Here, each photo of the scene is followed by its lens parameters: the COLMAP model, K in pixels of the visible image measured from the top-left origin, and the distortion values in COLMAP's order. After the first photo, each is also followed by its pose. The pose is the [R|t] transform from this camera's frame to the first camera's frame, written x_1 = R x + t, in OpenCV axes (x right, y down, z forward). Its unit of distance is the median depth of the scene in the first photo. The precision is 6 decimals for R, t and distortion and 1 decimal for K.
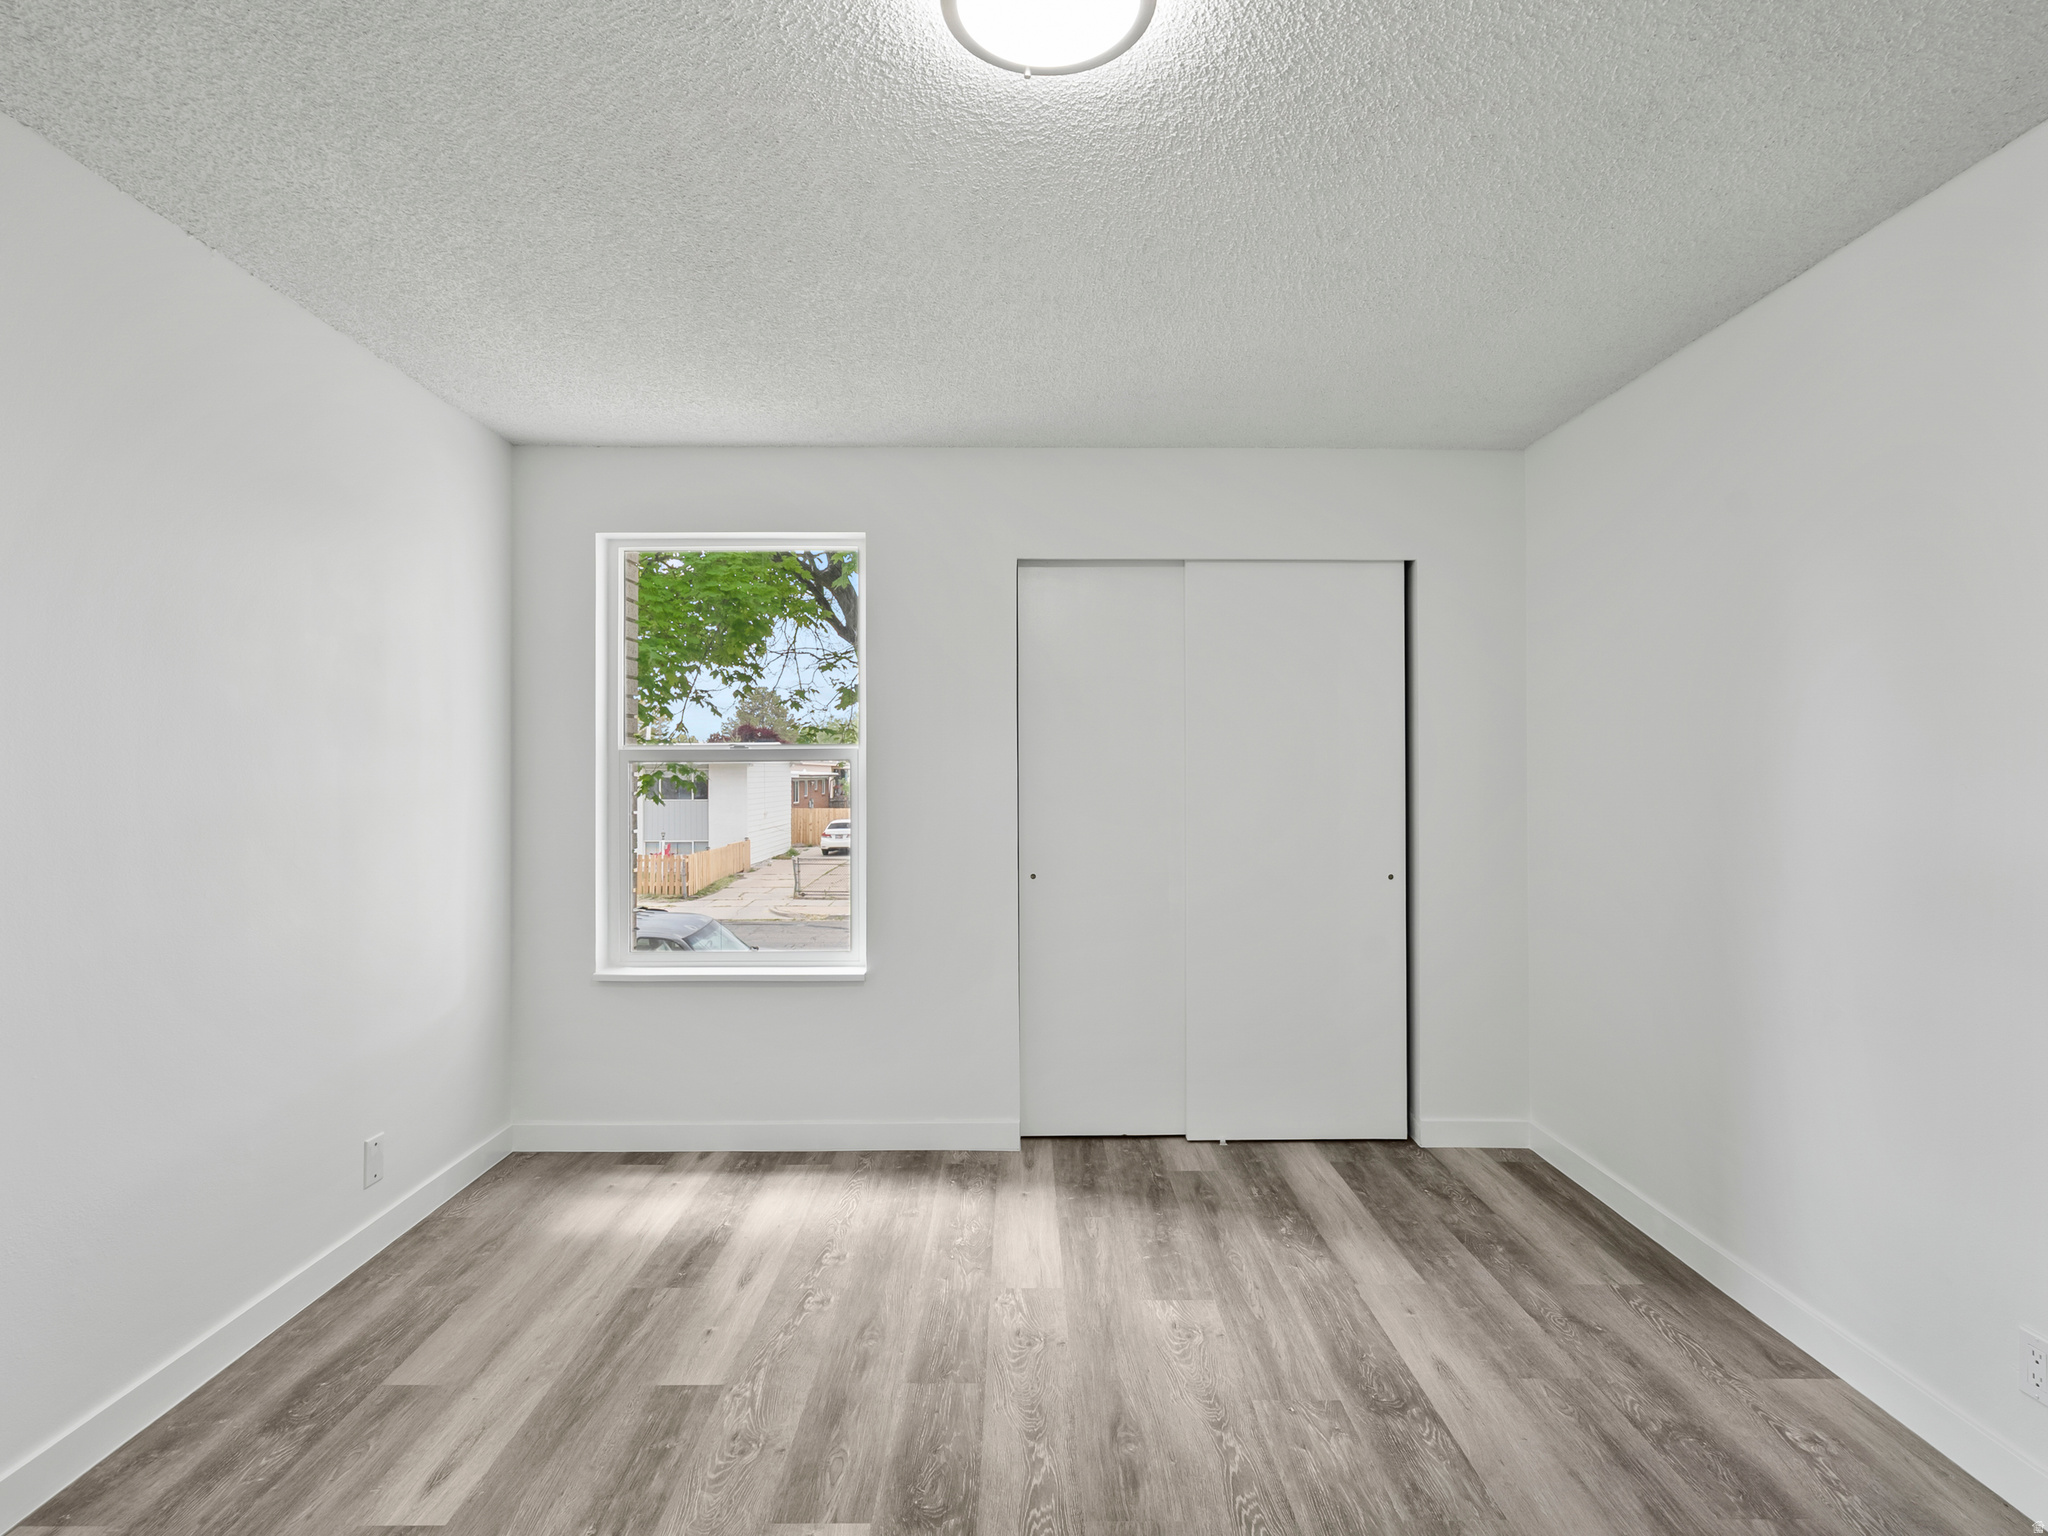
lens RADIAL K [[1037.5, 0, 1024.0], [0, 1037.5, 768.0], [0, 0, 1]] dist [-0.006263, 0.002815]
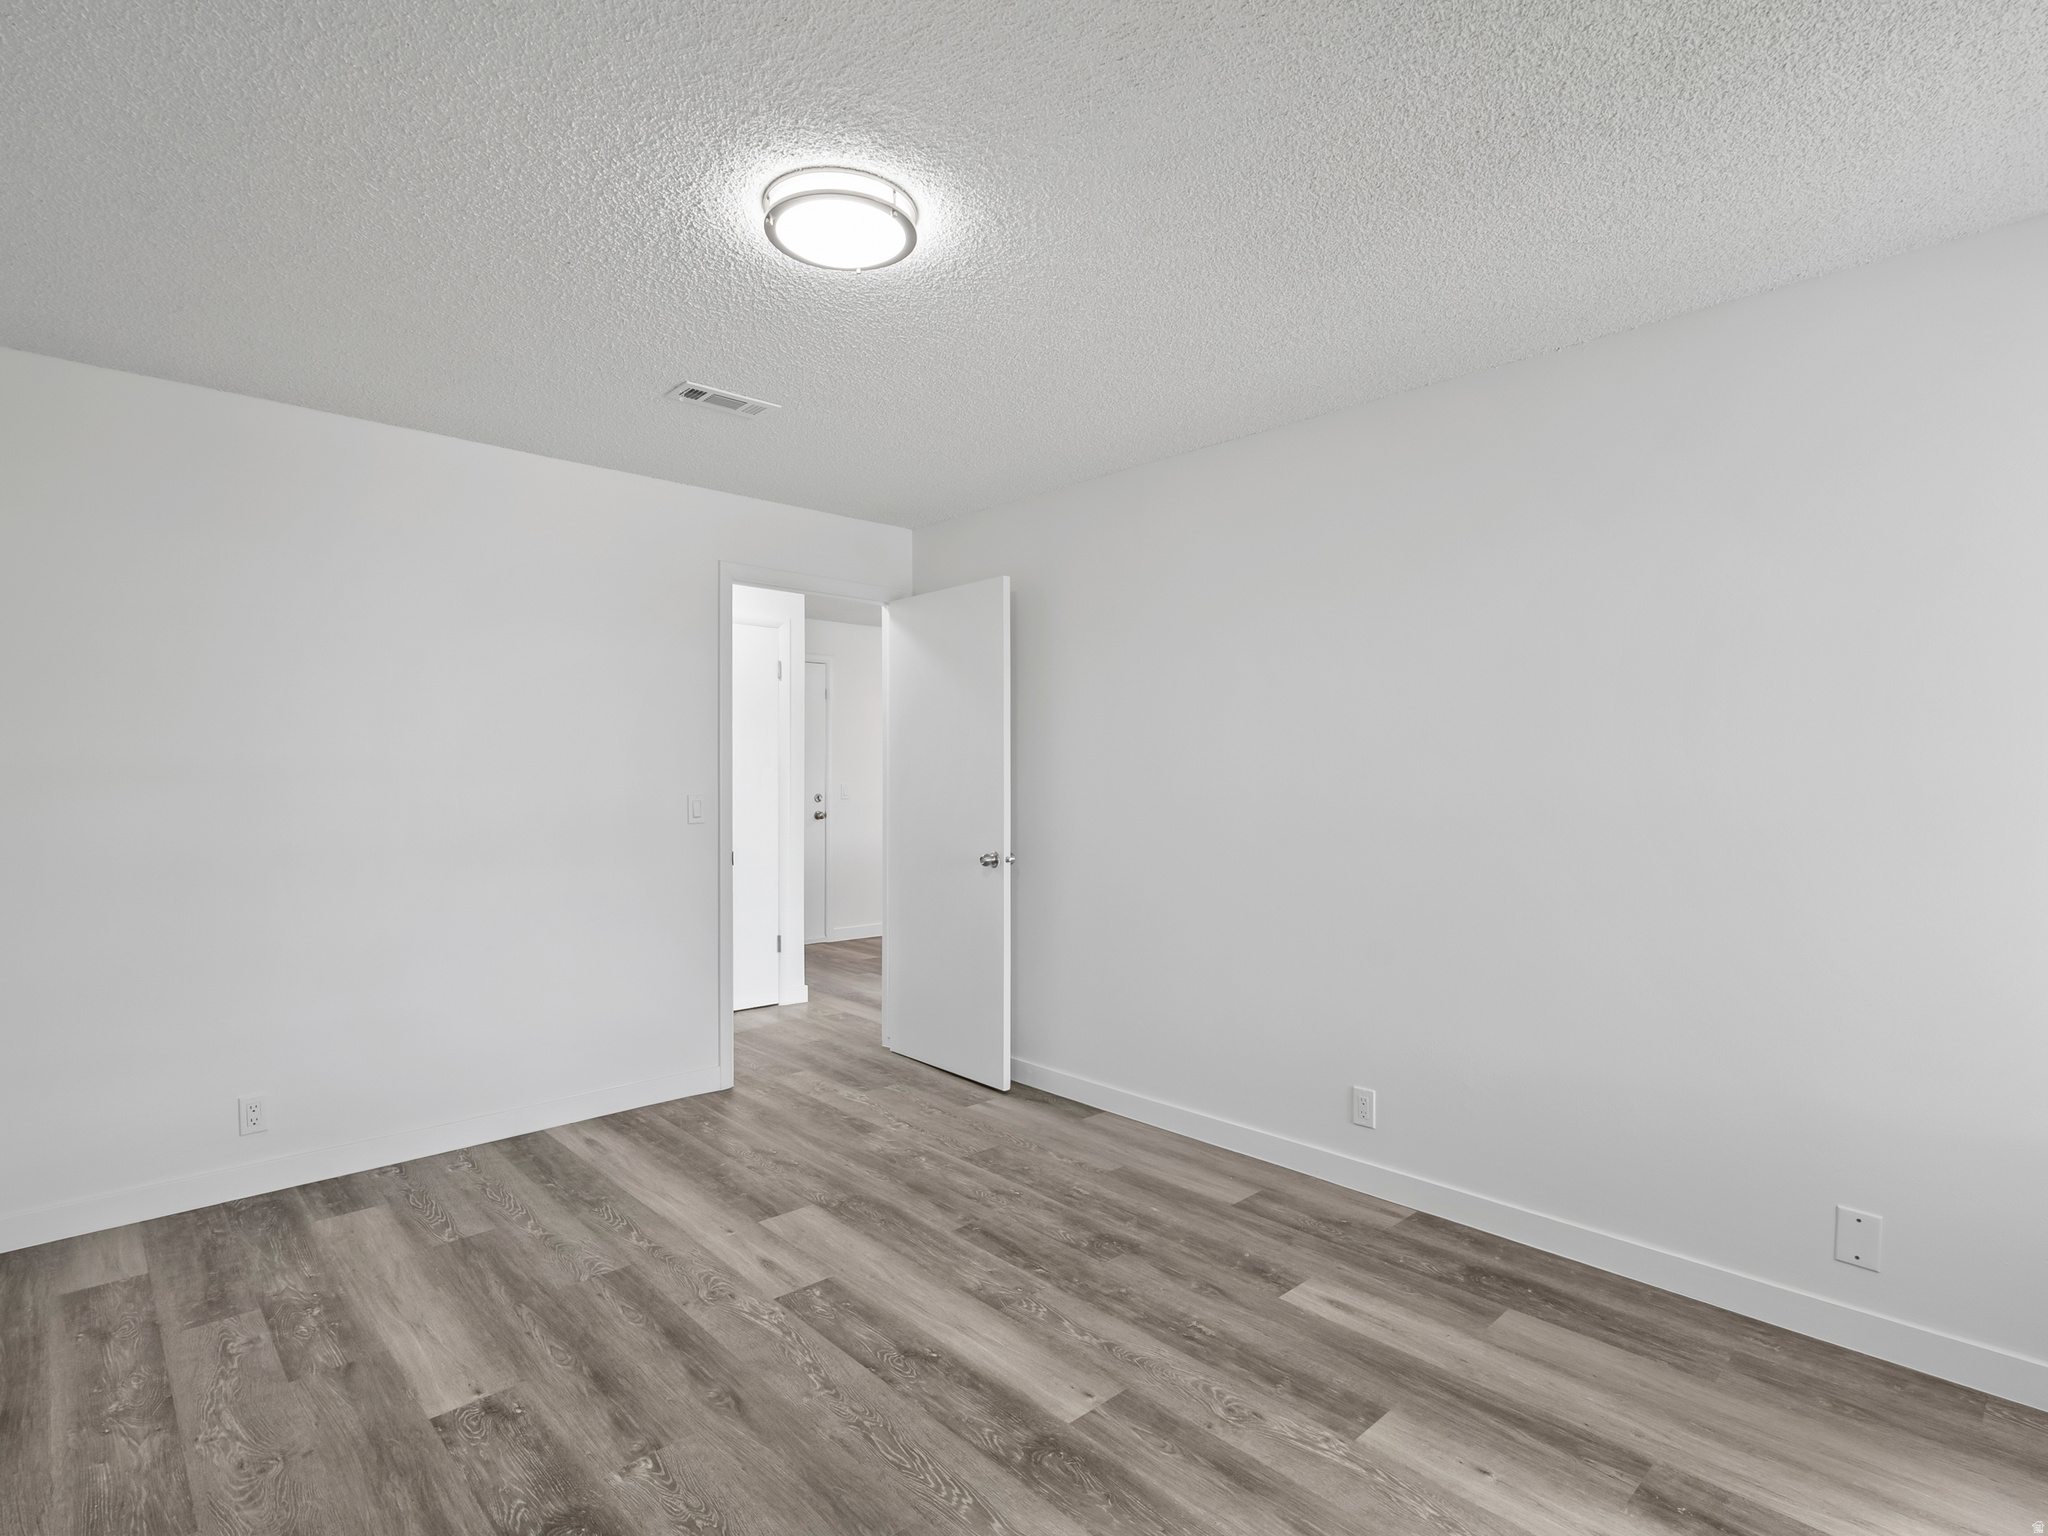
lens RADIAL K [[1037.5, 0, 1024.0], [0, 1037.5, 768.0], [0, 0, 1]] dist [-0.006263, 0.002815]
pose [[-0.731505, -0.002864, -0.681830, 0.456226], [0.002228, 0.999976, -0.006591, 0.005685], [0.681832, -0.006341, -0.731481, 1.224796]]
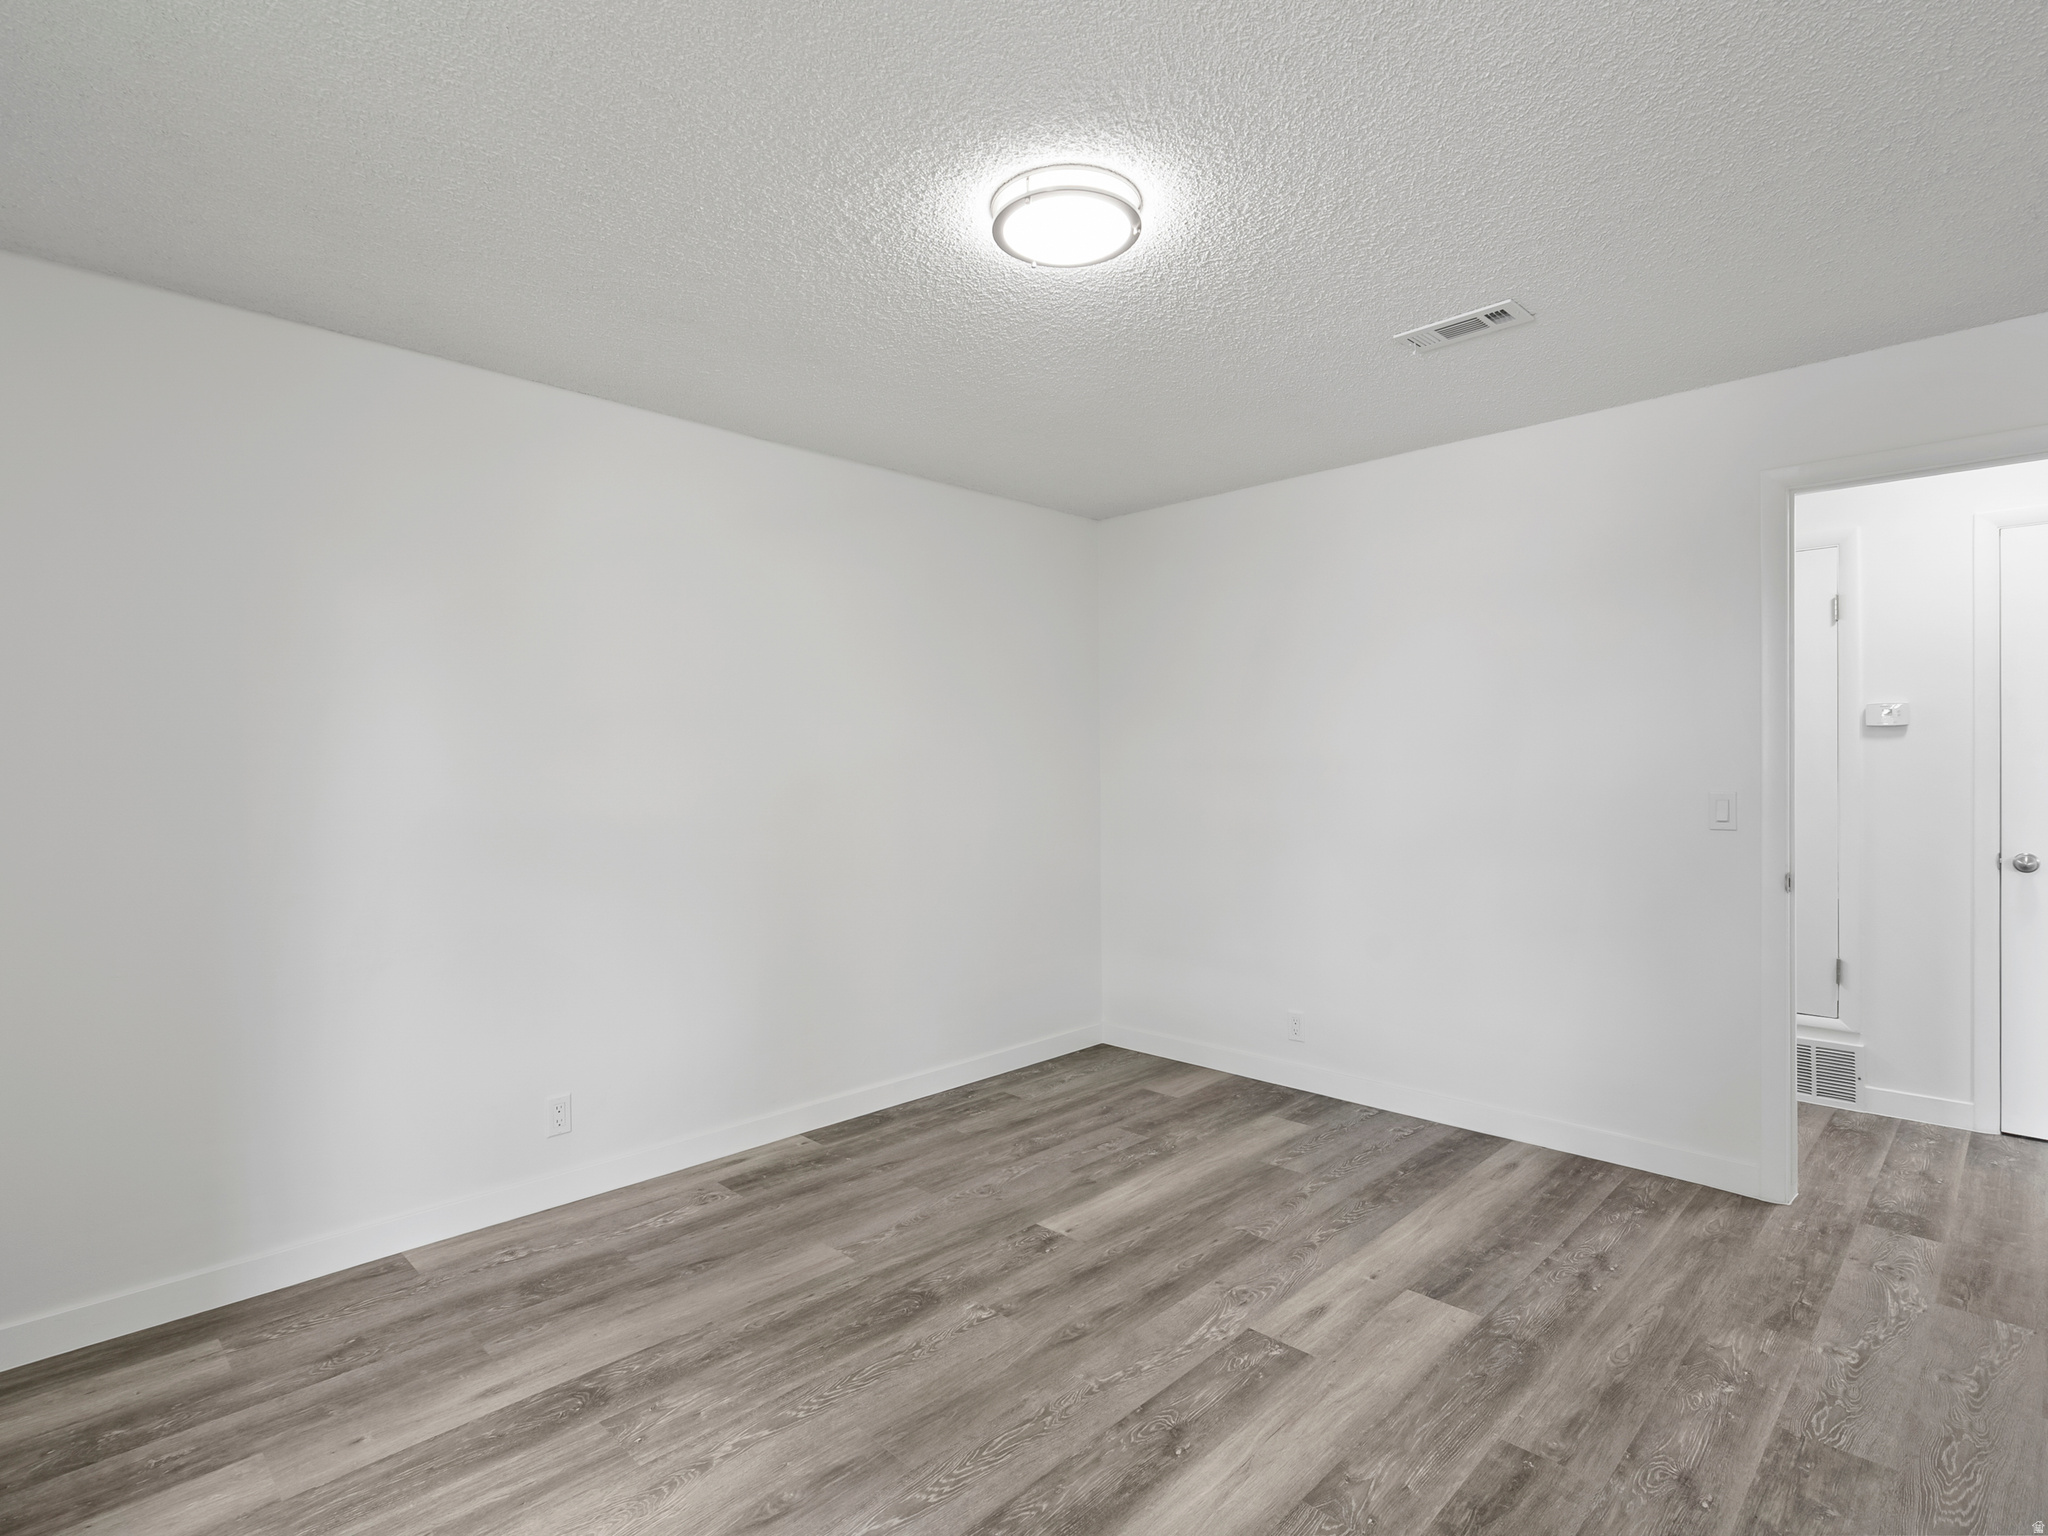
lens RADIAL K [[1037.5, 0, 1024.0], [0, 1037.5, 768.0], [0, 0, 1]] dist [-0.006263, 0.002815]
pose [[-0.706601, 0.002031, 0.707609, -0.525654], [0.002921, 0.999996, 0.000046, 0.006336], [-0.707606, 0.002100, -0.706604, 1.130874]]
